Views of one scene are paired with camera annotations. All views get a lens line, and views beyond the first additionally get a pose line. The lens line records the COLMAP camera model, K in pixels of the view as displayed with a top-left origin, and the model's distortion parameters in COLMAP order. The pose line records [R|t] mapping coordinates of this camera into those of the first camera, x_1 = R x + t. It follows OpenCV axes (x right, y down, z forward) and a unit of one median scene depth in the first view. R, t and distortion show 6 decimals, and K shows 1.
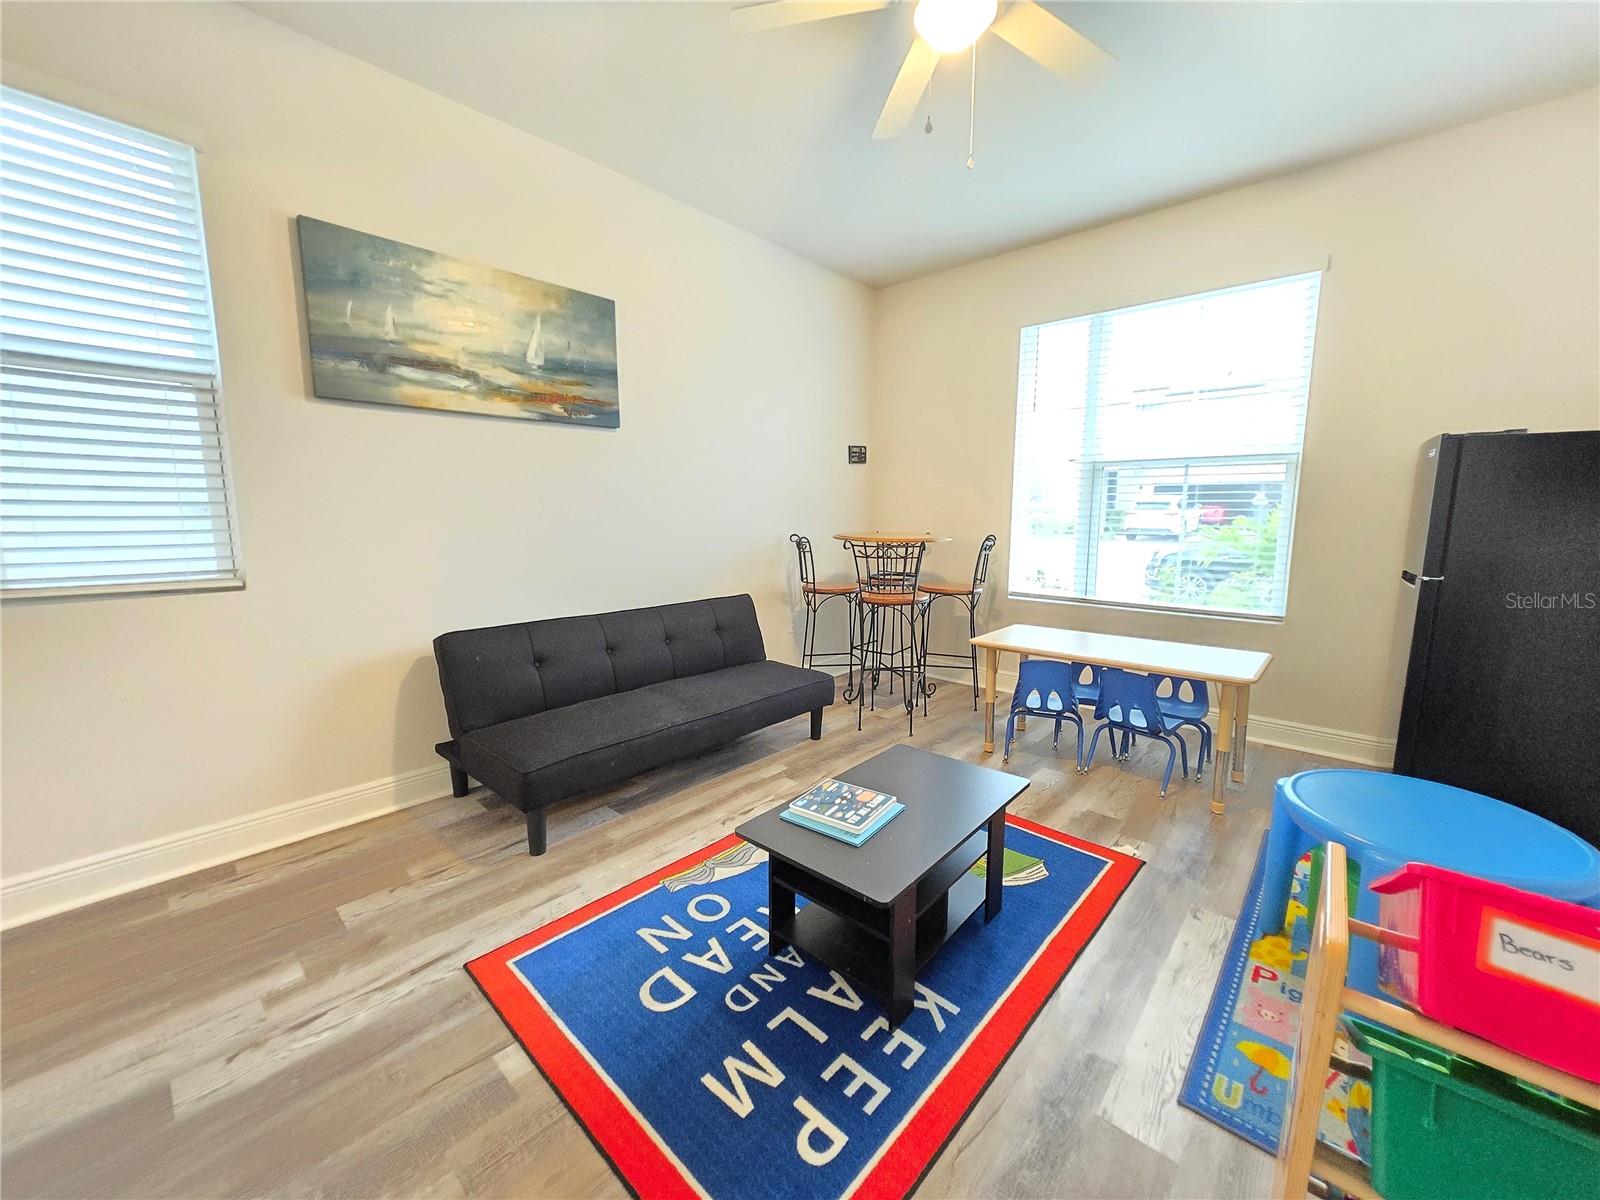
lens RADIAL K [[623.4, 0, 812.4], [0, 623.4, 593.4], [0, 0, 1]] dist [0.006905, -0.001220]
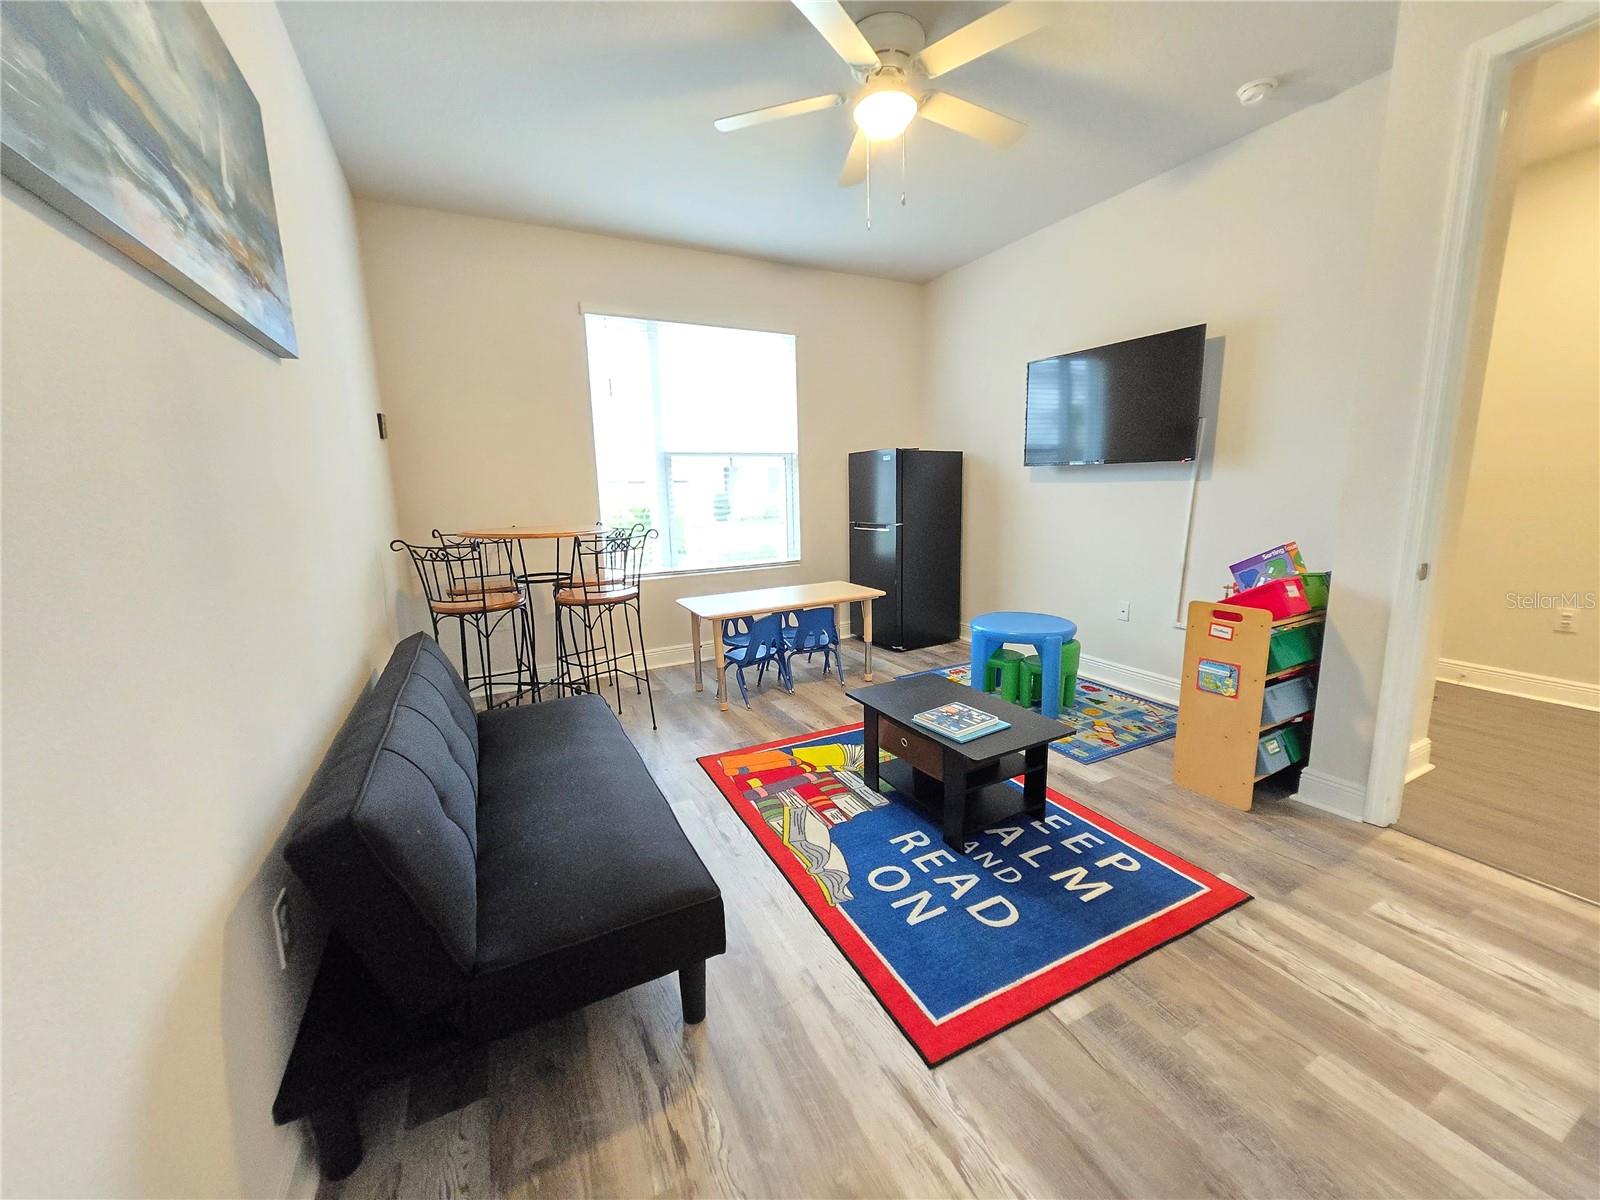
lens RADIAL K [[636.7, 0, 794.7], [0, 636.7, 596.7], [0, 0, 1]] dist [0.007467, -0.000271]
pose [[0.351776, -0.171697, 0.920203, -1.368100], [0.145246, 0.981141, 0.127542, -0.147152], [-0.924747, 0.088790, 0.370080, 0.858411]]
